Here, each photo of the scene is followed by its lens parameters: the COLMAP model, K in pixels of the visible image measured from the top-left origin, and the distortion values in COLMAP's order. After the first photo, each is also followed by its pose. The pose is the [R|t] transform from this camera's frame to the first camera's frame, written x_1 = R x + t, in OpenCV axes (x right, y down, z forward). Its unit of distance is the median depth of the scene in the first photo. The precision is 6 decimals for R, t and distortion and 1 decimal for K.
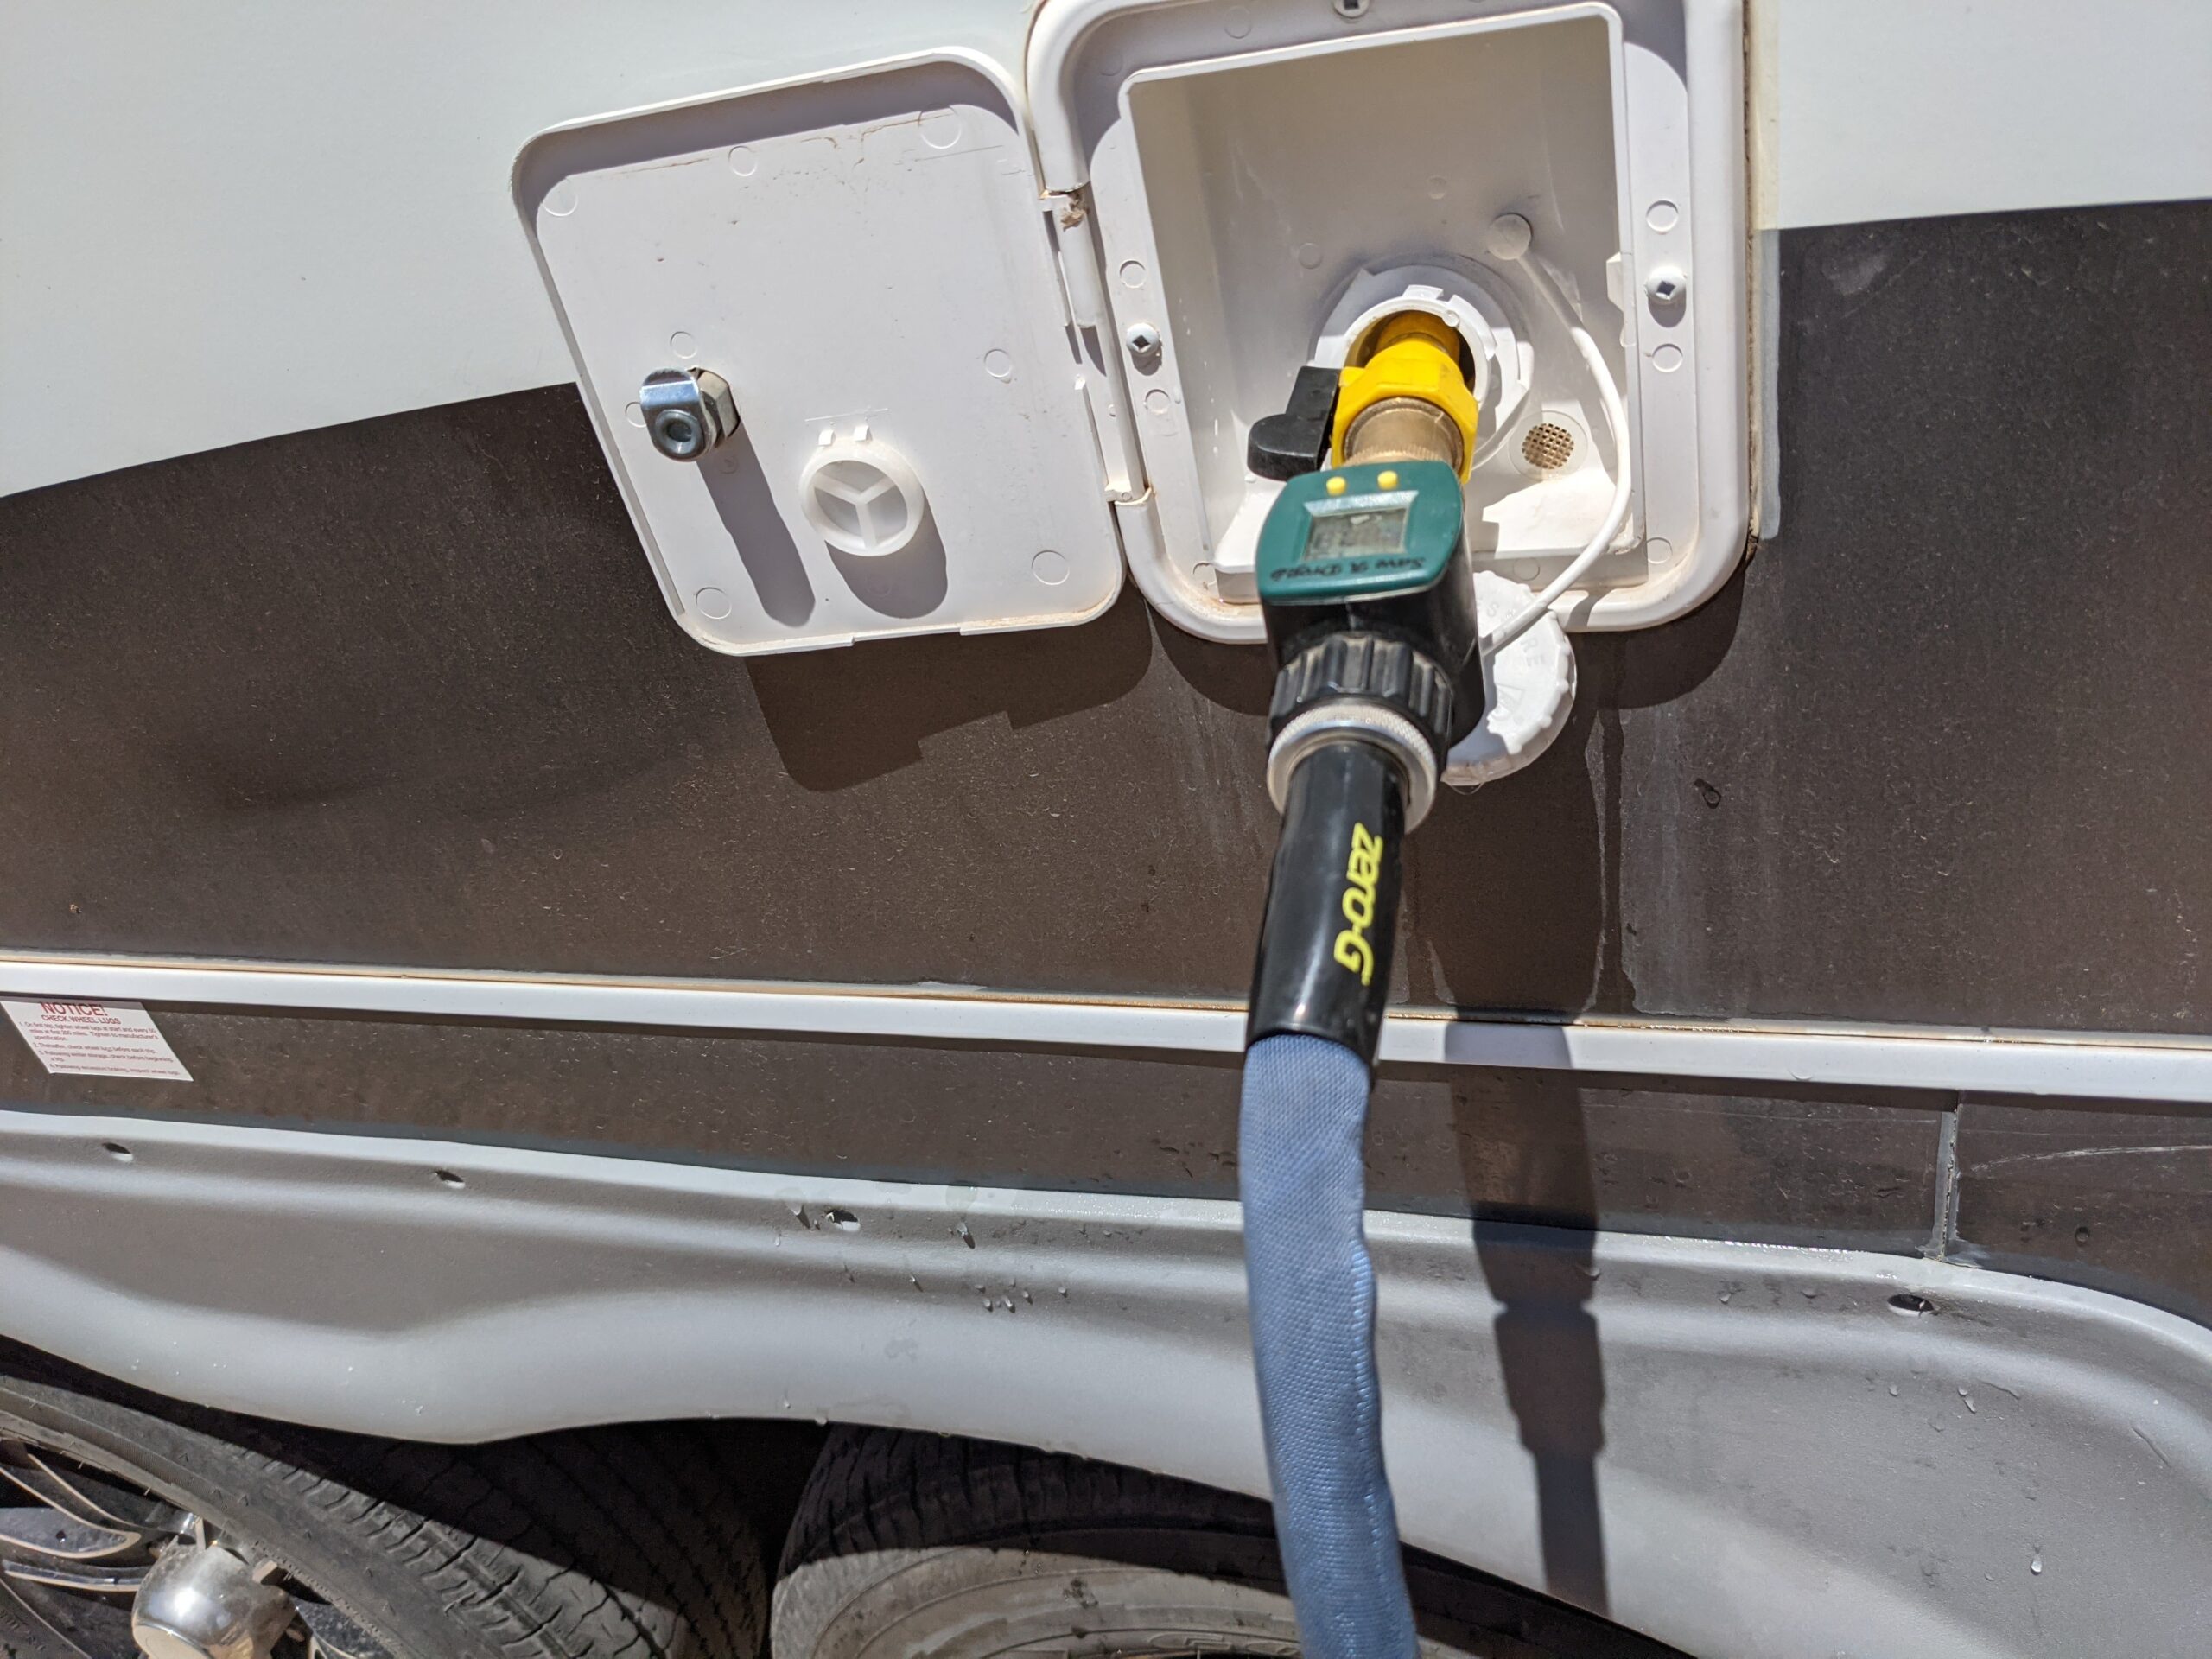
lens RADIAL K [[1830.7, 0, 1177.8], [0, 1830.7, 826.2], [0, 0, 1]] dist [0.060201, -0.119635]
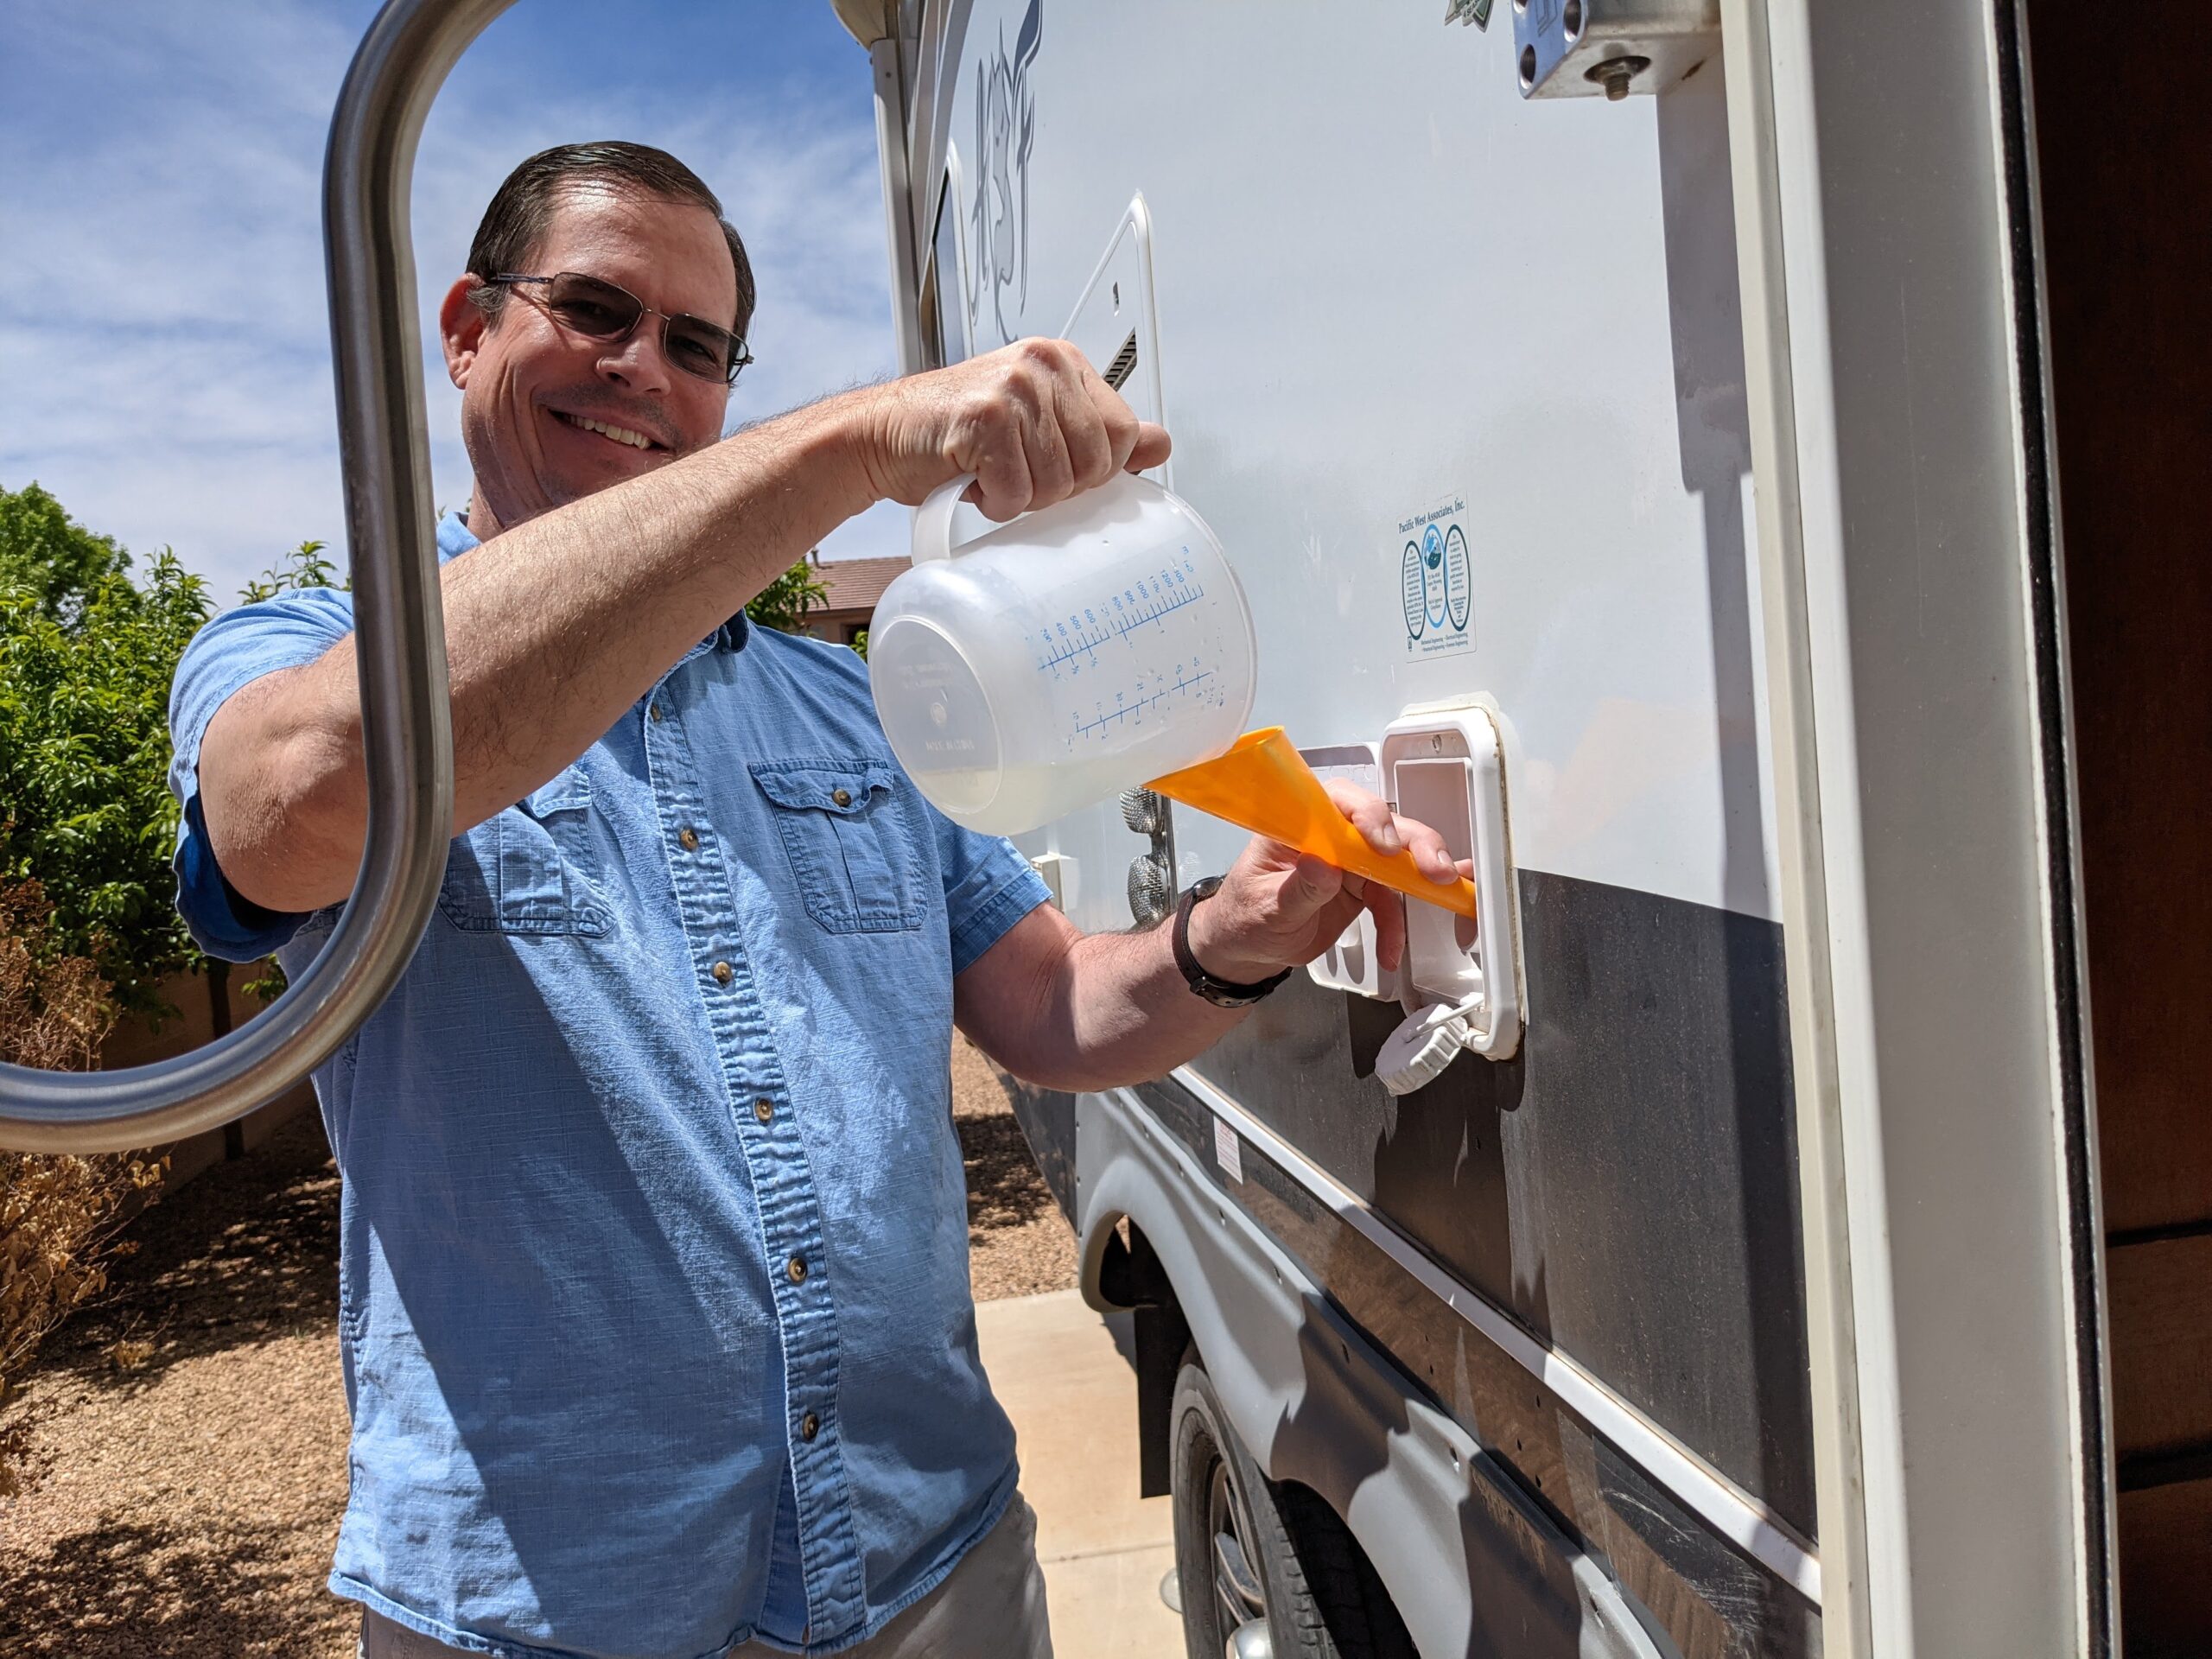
lens RADIAL K [[1830.7, 0, 1177.8], [0, 1830.7, 826.2], [0, 0, 1]] dist [0.060201, -0.119635]
pose [[0.464428, 0.189528, -0.865093, 1.094540], [-0.507934, 0.857203, -0.084887, 0.011492], [0.725472, 0.478834, 0.494377, -0.210895]]
